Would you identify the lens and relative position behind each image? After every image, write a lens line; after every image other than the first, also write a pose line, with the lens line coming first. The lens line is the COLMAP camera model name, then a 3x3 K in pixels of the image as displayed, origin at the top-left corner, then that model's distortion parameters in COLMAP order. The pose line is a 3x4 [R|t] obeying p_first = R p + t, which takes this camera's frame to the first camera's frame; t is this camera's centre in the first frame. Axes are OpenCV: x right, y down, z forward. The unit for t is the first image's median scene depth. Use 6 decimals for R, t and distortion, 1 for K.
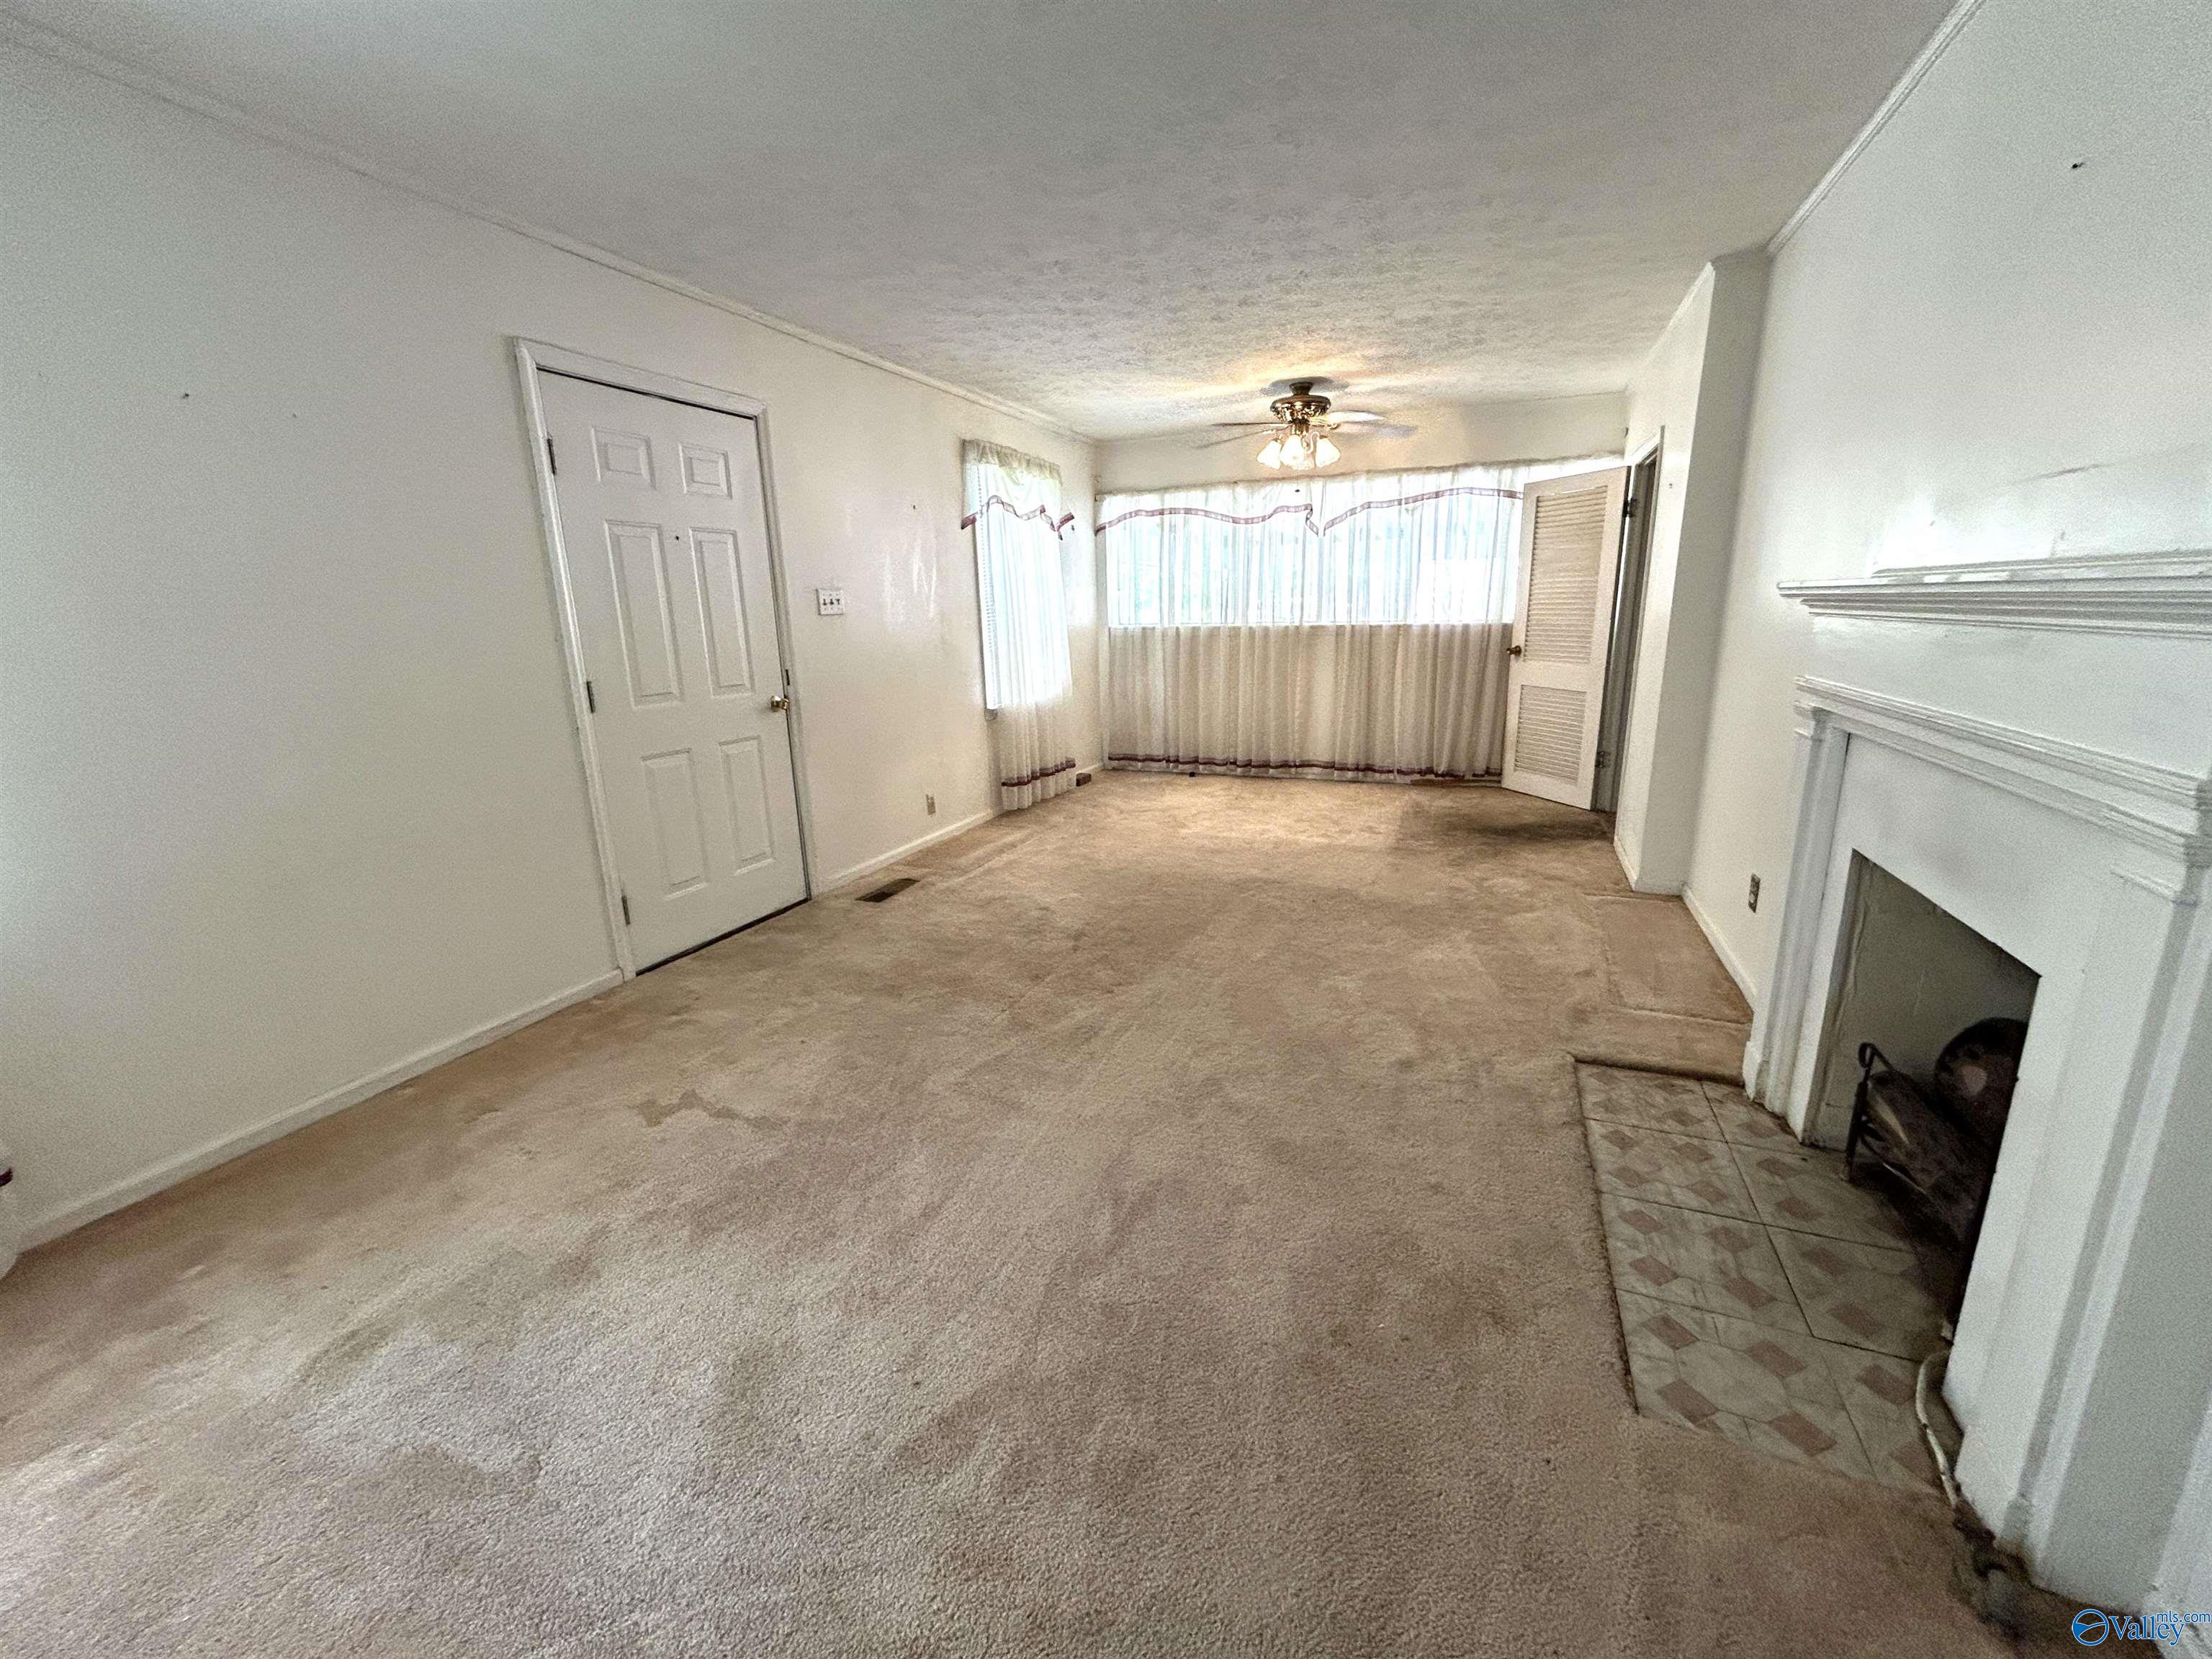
lens RADIAL K [[895.0, 0, 1110.4], [0, 895.0, 826.7], [0, 0, 1]] dist [-0.005500, 0.000959]
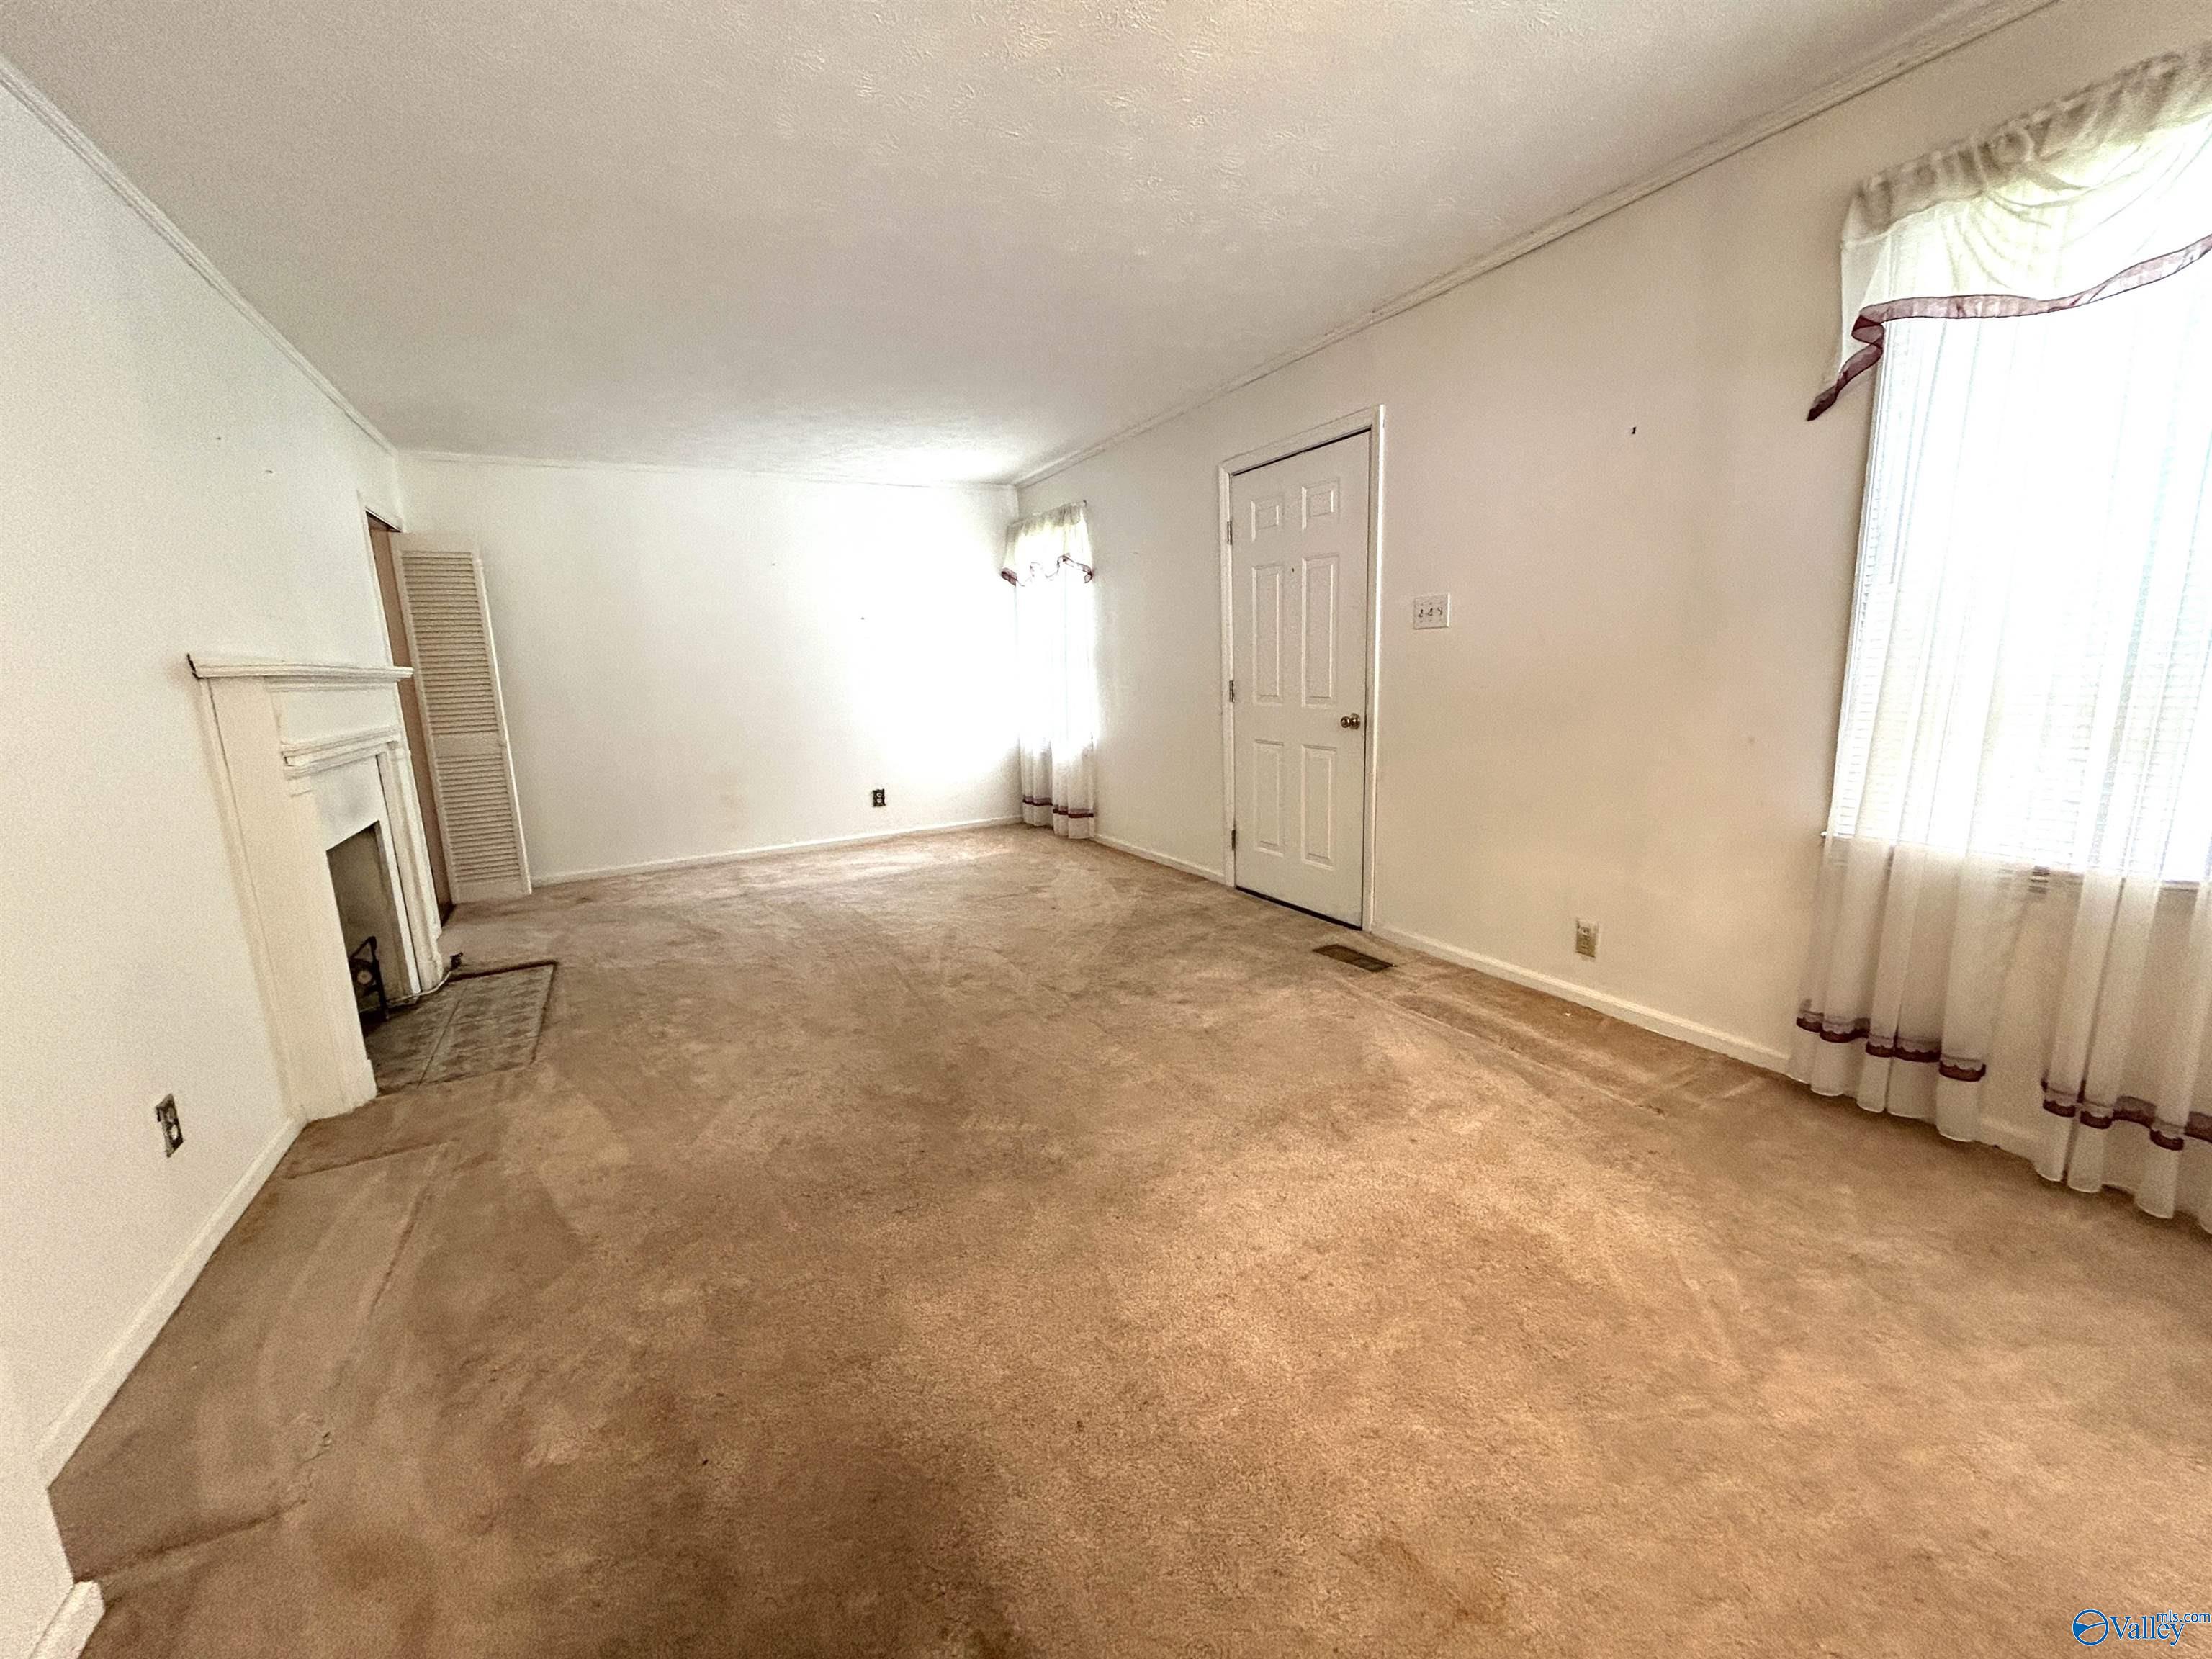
lens RADIAL K [[895.0, 0, 1111.7], [0, 895.0, 836.3], [0, 0, 1]] dist [-0.005500, 0.000959]
pose [[-0.630039, 0.202136, -0.749795, 0.561526], [-0.129261, 0.924762, 0.357921, -0.340881], [0.765730, 0.322424, -0.556507, 1.395825]]
